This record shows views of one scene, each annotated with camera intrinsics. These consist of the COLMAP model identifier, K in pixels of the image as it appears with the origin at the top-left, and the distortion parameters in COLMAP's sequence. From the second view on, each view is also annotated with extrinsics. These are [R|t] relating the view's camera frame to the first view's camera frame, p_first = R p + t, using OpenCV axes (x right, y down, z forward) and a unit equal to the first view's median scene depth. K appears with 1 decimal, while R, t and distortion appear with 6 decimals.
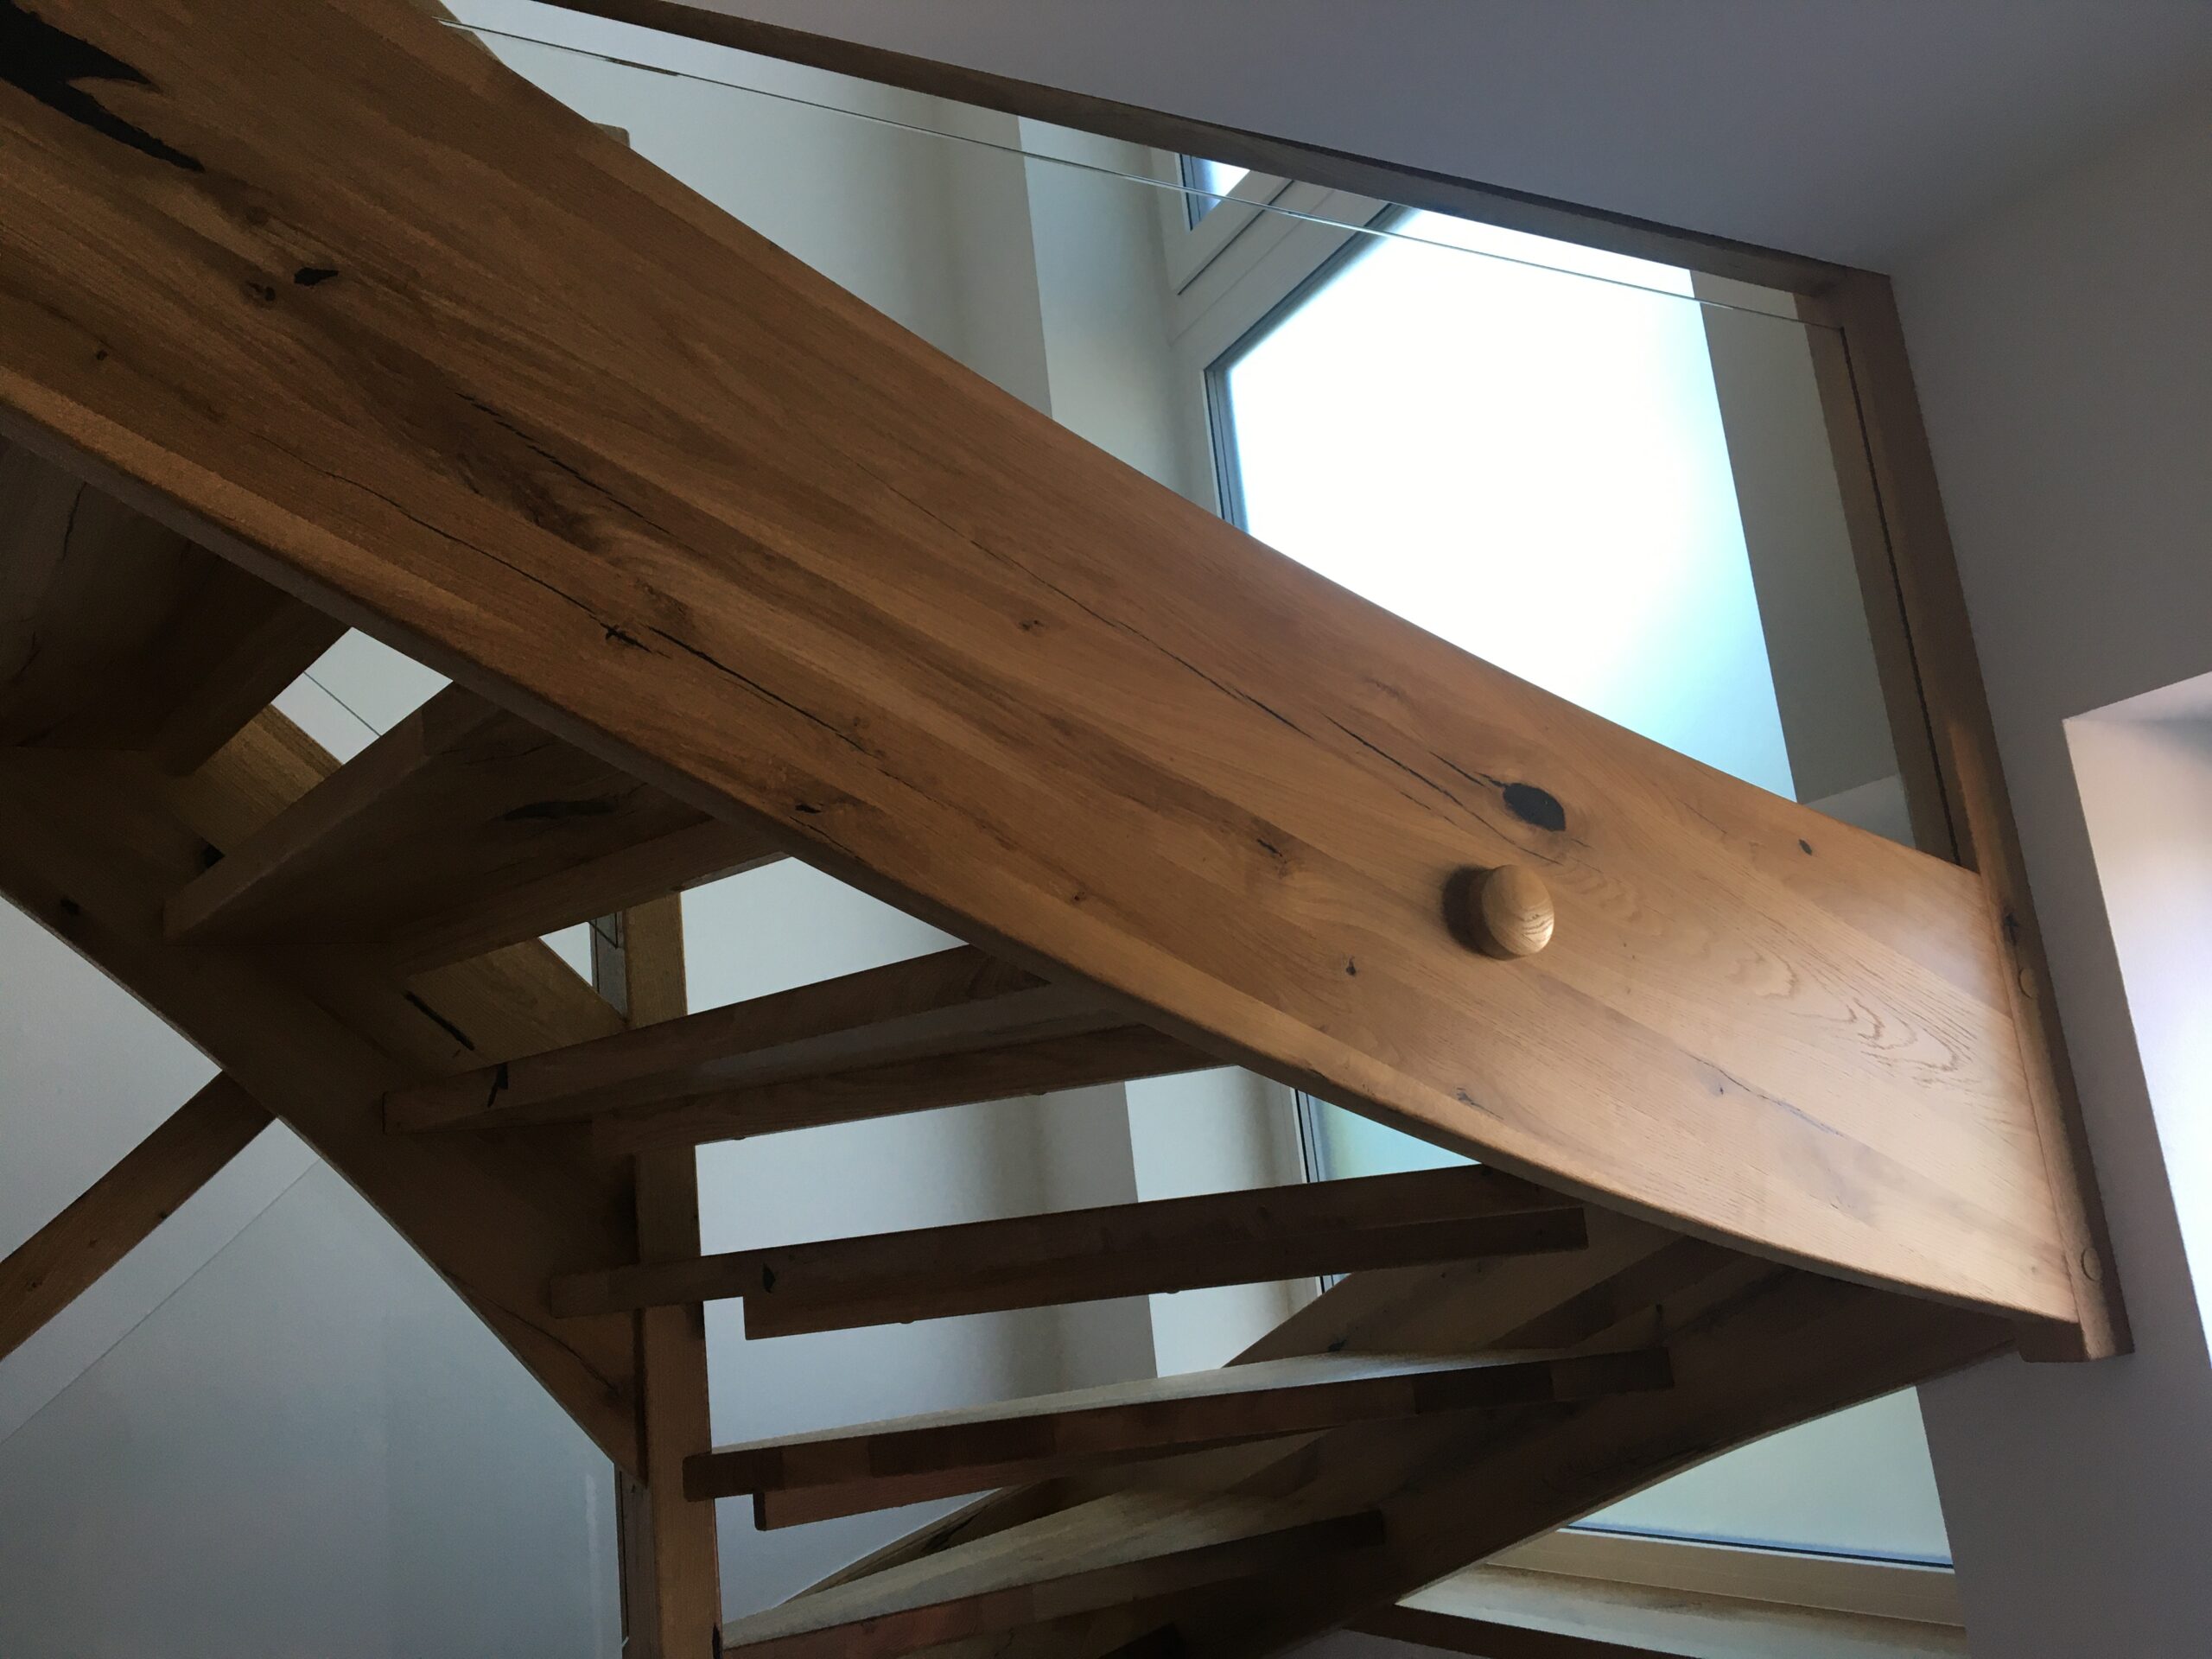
lens RADIAL K [[1831.8, 0, 1106.0], [0, 1831.8, 829.5], [0, 0, 1]] dist [0.115942, -0.188251]
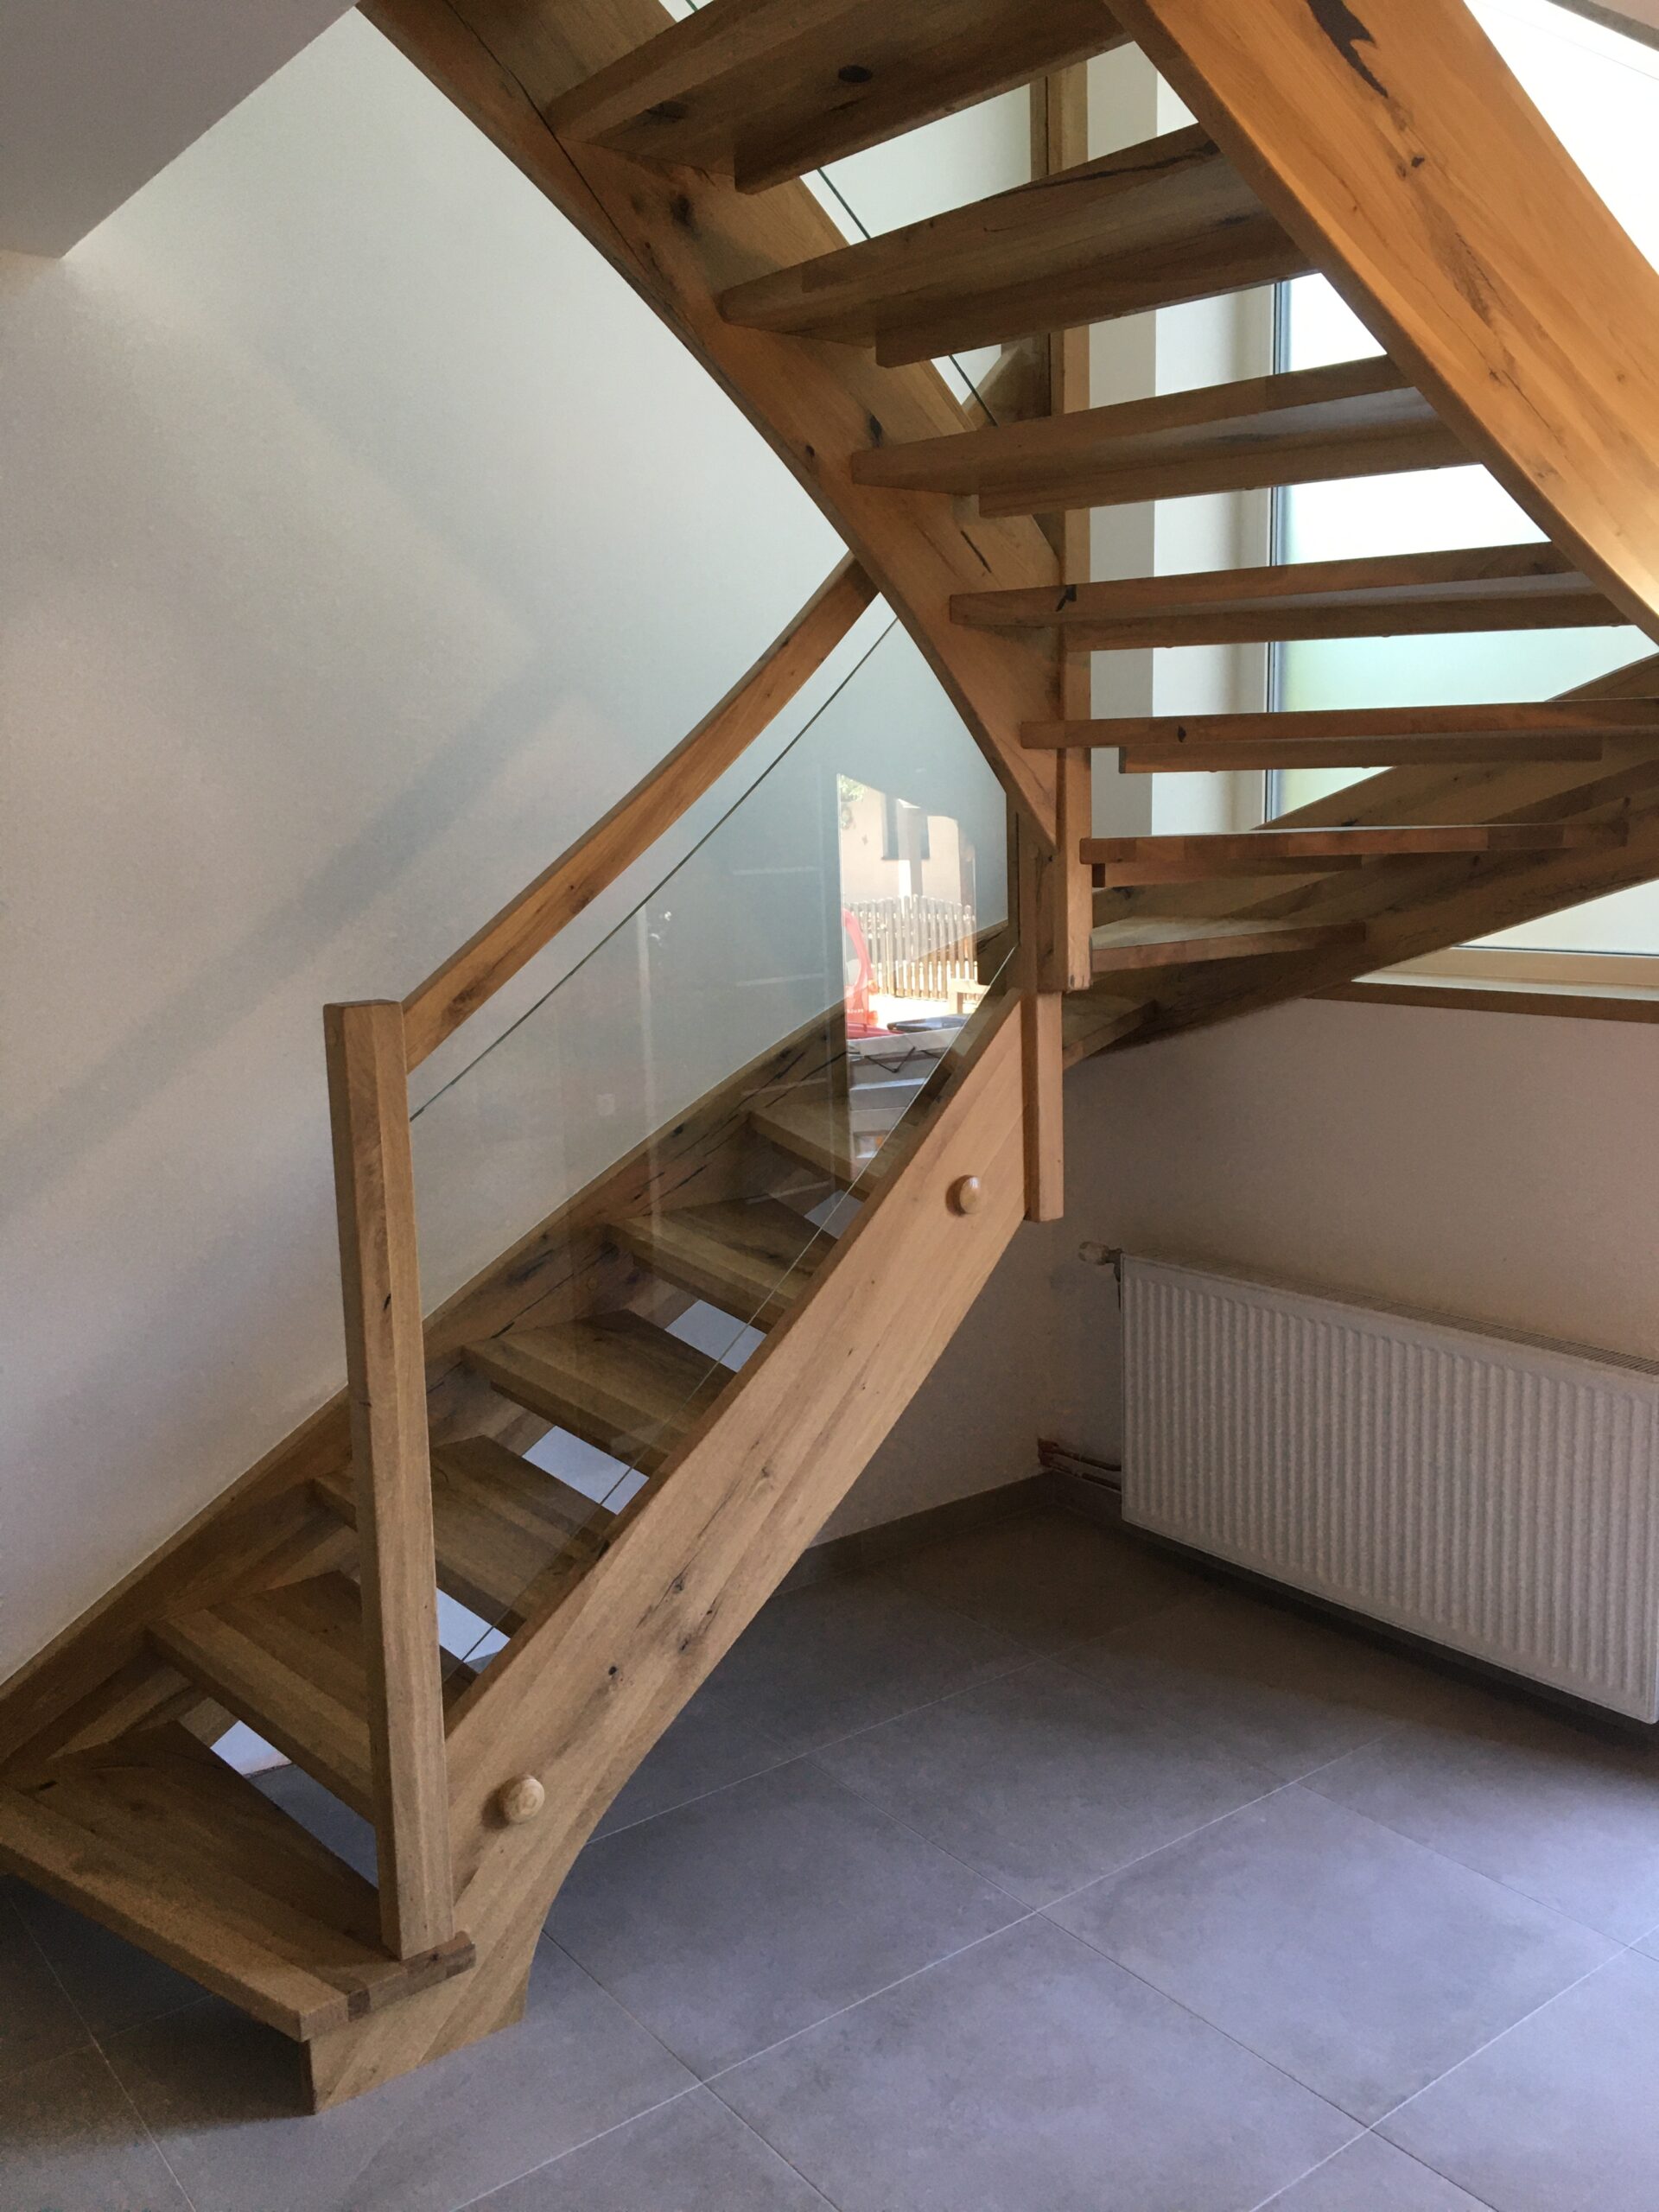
lens RADIAL K [[1831.8, 0, 829.5], [0, 1831.8, 1106.0], [0, 0, 1]] dist [0.115942, -0.188251]
pose [[0.982487, 0.060249, 0.176321, -1.205508], [-0.120644, 0.926841, 0.355544, -0.002696], [-0.142000, -0.370589, 0.917878, -0.971084]]
